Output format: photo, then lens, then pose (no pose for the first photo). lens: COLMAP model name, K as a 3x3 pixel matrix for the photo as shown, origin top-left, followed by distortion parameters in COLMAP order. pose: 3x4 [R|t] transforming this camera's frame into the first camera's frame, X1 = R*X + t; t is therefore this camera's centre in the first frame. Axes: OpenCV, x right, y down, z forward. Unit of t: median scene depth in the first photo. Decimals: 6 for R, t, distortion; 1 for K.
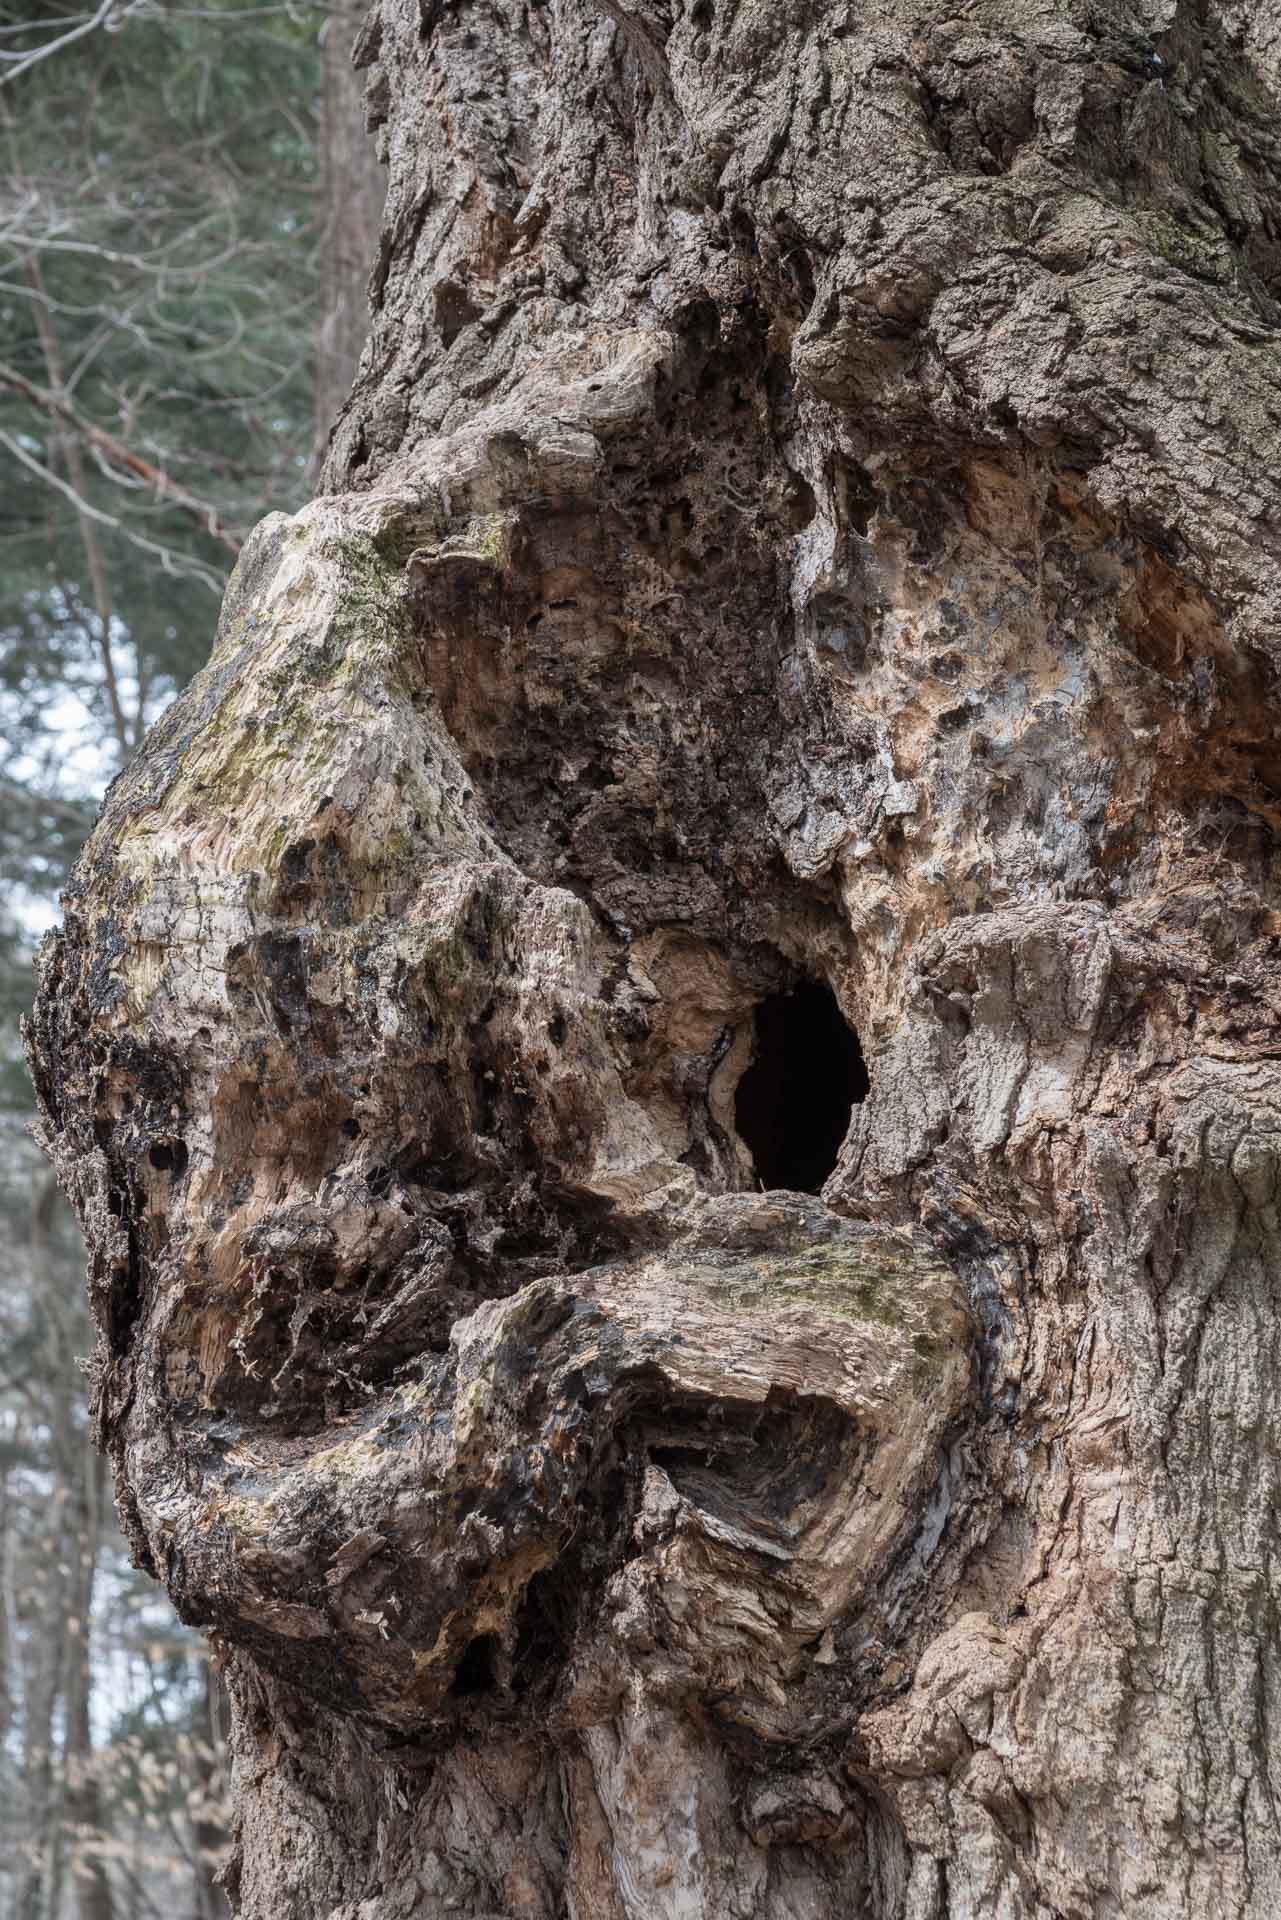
lens RADIAL K [[5366.9, 0, 640.5], [0, 5366.9, 960.0], [0, 0, 1]] dist [0.602761, 0.429120]
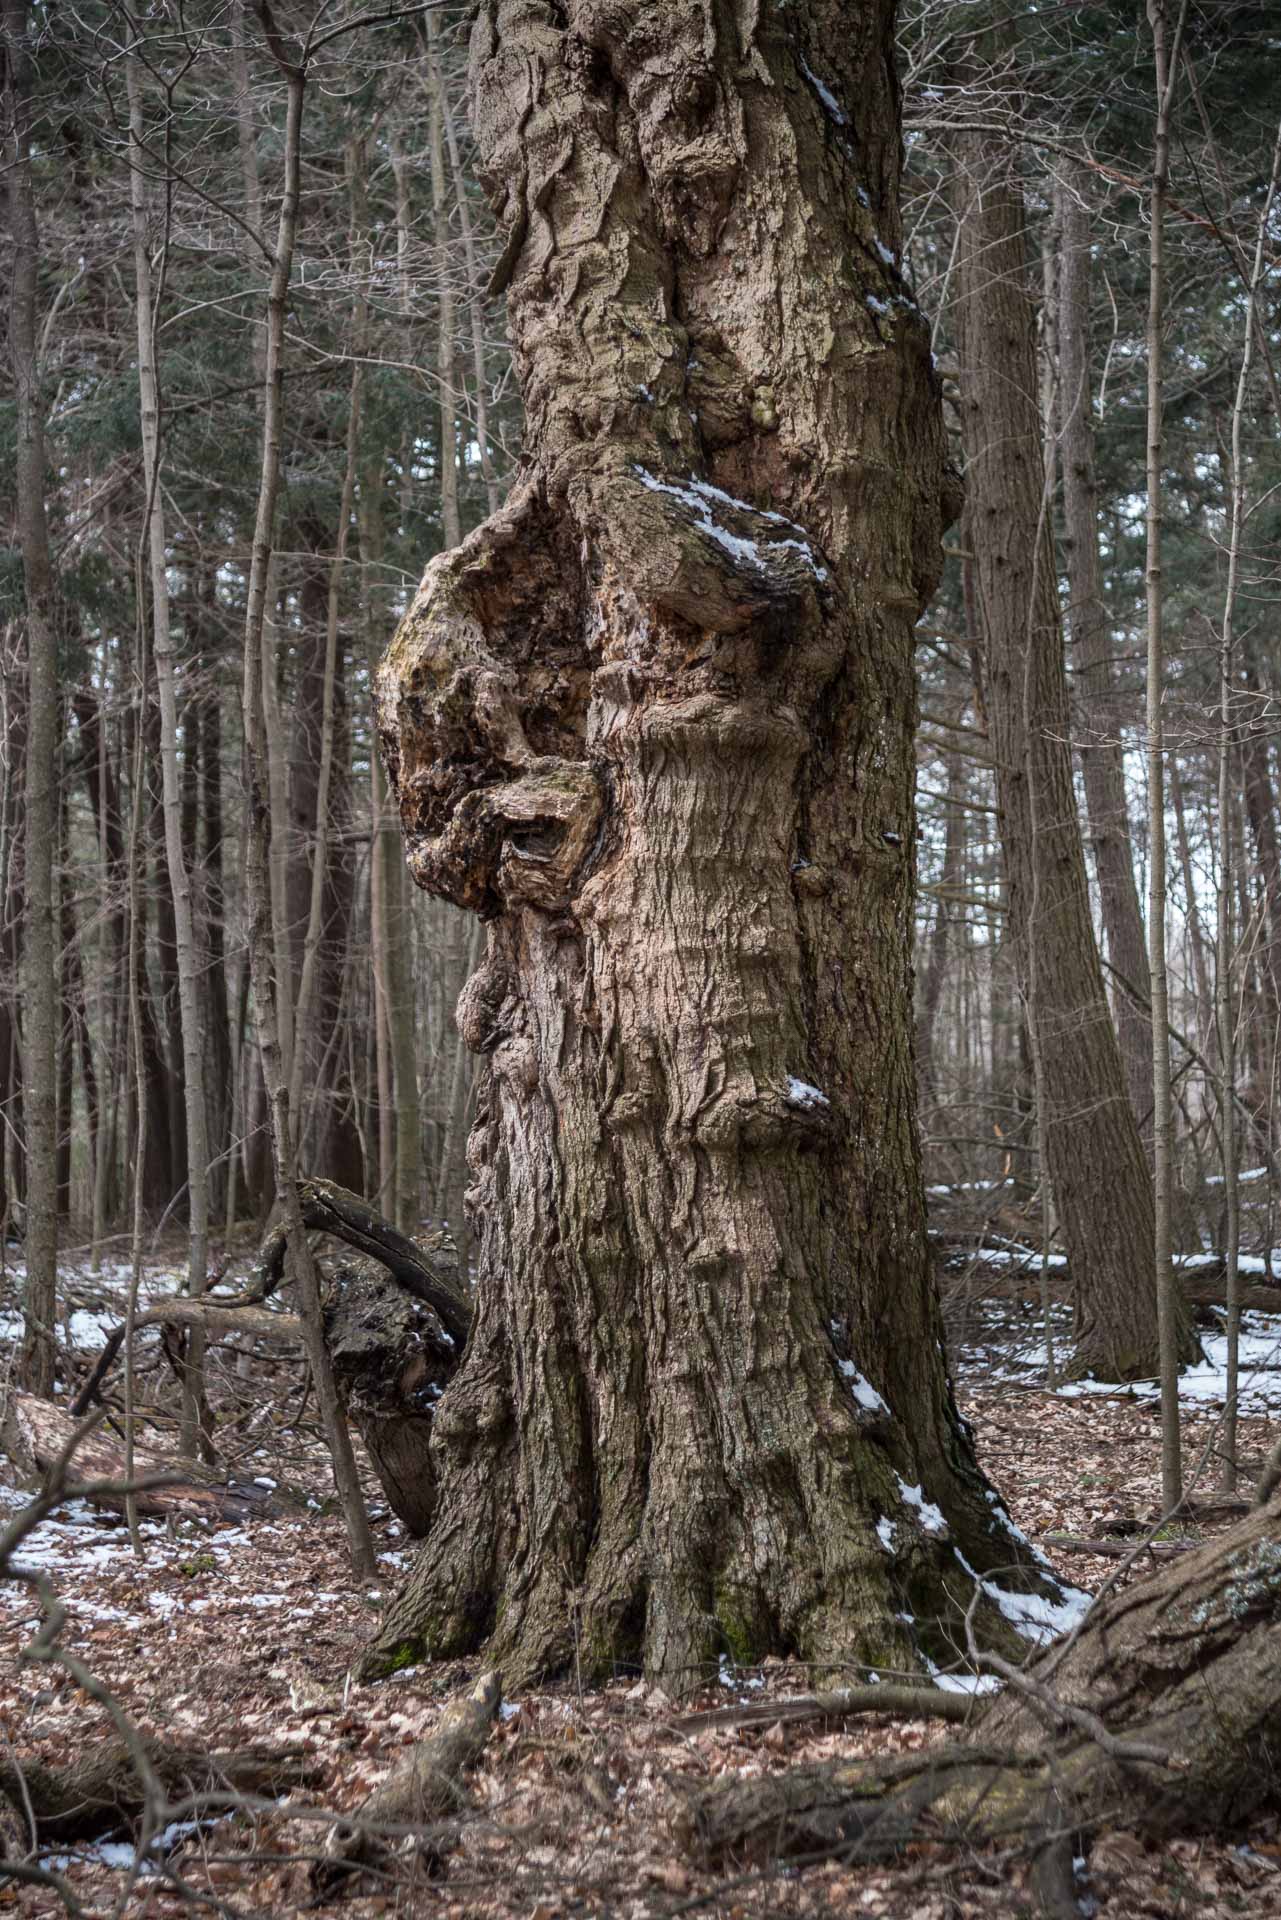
lens RADIAL K [[3928.7, 0, 640.5], [0, 3928.7, 960.0], [0, 0, 1]] dist [0.271650, 0.008191]
pose [[0.902737, -0.072058, -0.424116, 1.154423], [0.148520, 0.977459, 0.150056, -0.201879], [0.403743, -0.198450, 0.893090, -1.279440]]
